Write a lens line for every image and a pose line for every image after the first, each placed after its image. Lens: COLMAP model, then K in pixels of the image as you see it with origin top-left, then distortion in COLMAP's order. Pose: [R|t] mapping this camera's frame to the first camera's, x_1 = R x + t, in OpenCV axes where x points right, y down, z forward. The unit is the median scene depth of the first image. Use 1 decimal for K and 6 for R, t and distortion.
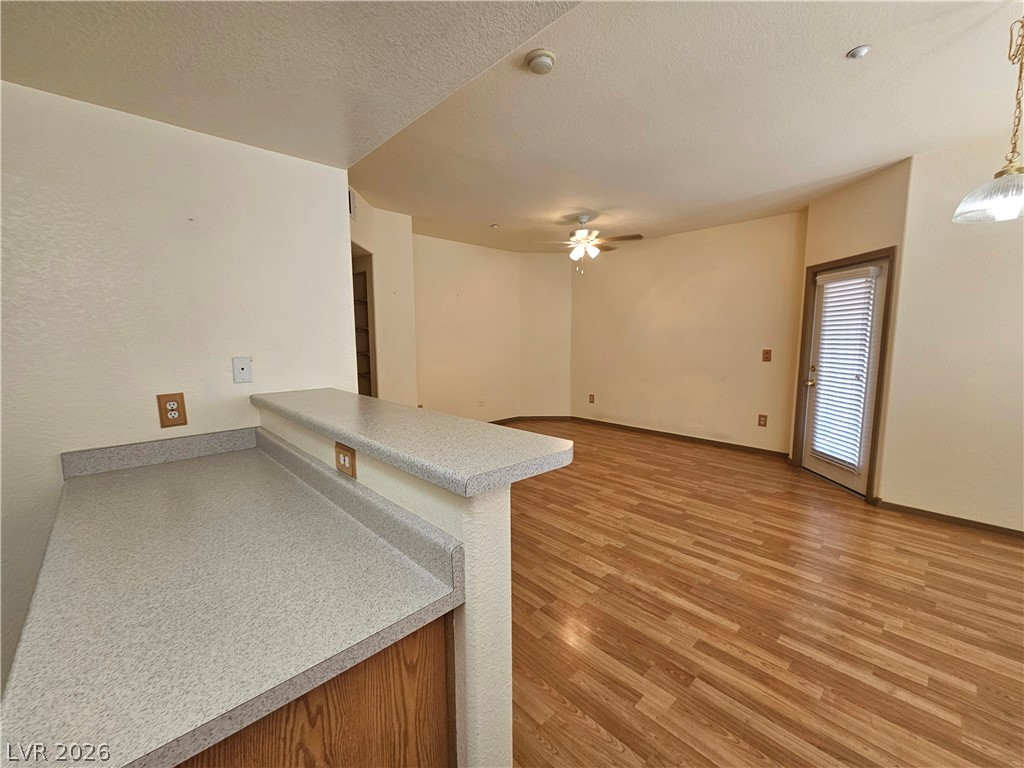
lens RADIAL K [[420.8, 0, 512.3], [0, 420.8, 382.4], [0, 0, 1]] dist [0.000363, 0.001099]
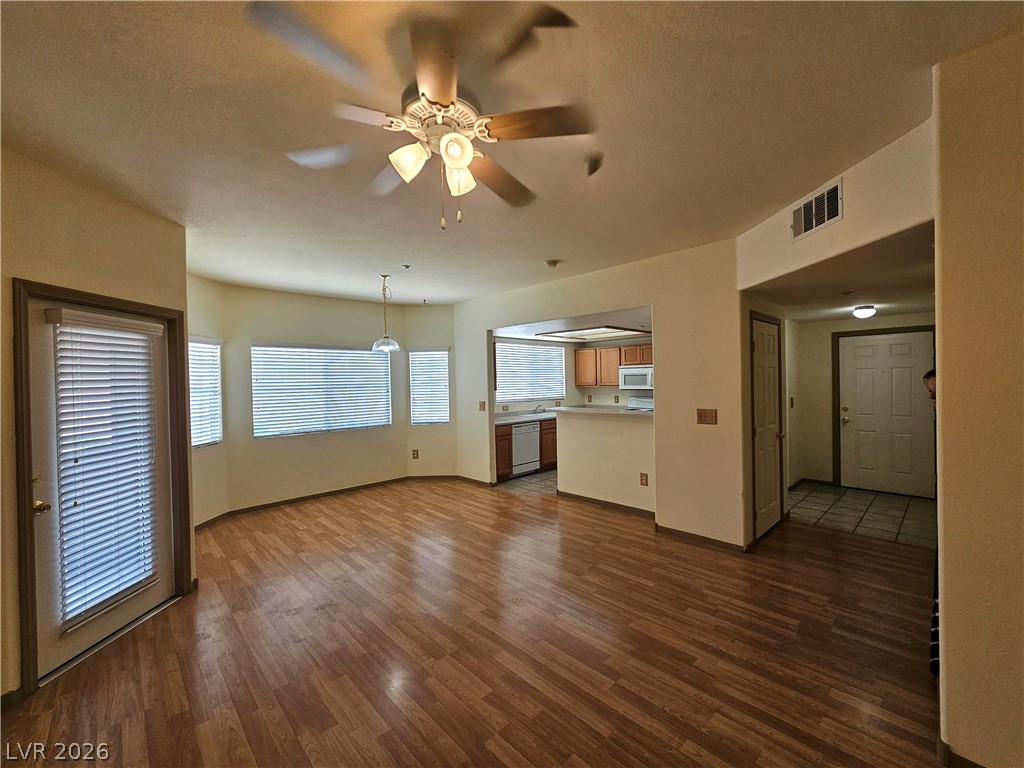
lens RADIAL K [[422.2, 0, 515.5], [0, 422.2, 384.7], [0, 0, 1]] dist [-0.001802, 0.000124]
pose [[-0.999764, 0.021642, -0.001650, 0.208822], [0.021258, 0.991713, 0.126701, -0.333700], [0.004378, 0.126636, -0.991940, 2.479671]]
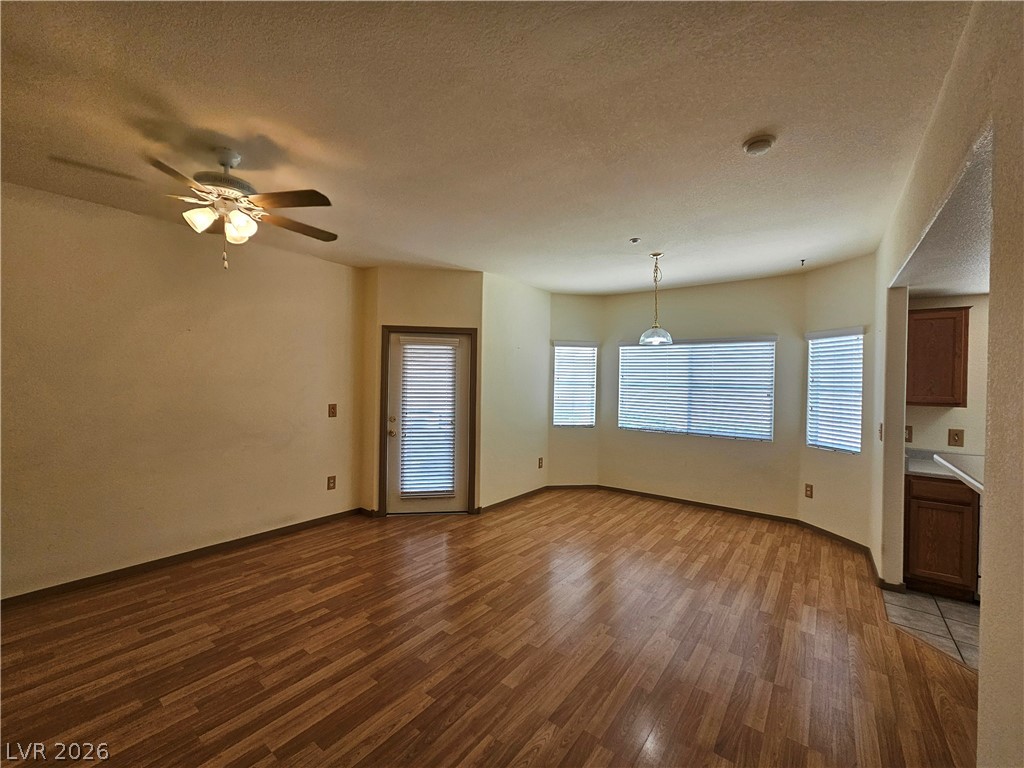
lens RADIAL K [[422.2, 0, 515.5], [0, 422.2, 384.7], [0, 0, 1]] dist [-0.001802, 0.000124]
pose [[-0.163151, -0.009963, 0.986551, -0.675785], [0.095326, 0.995111, 0.025814, -0.197525], [-0.981985, 0.098255, -0.161404, 1.416123]]
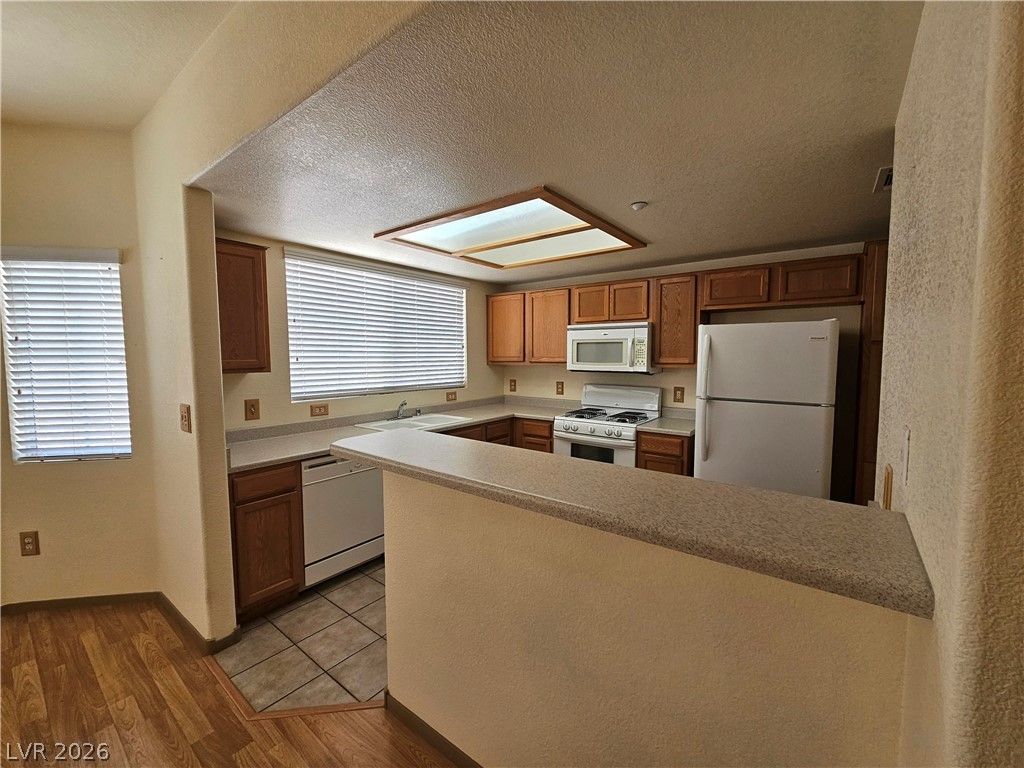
lens RADIAL K [[420.8, 0, 512.3], [0, 420.8, 382.4], [0, 0, 1]] dist [0.000363, 0.001099]
pose [[-0.989395, 0.014828, -0.144492, -0.107637], [-0.011468, 0.983696, 0.179472, -0.138283], [0.144797, 0.179225, -0.973094, 1.007452]]
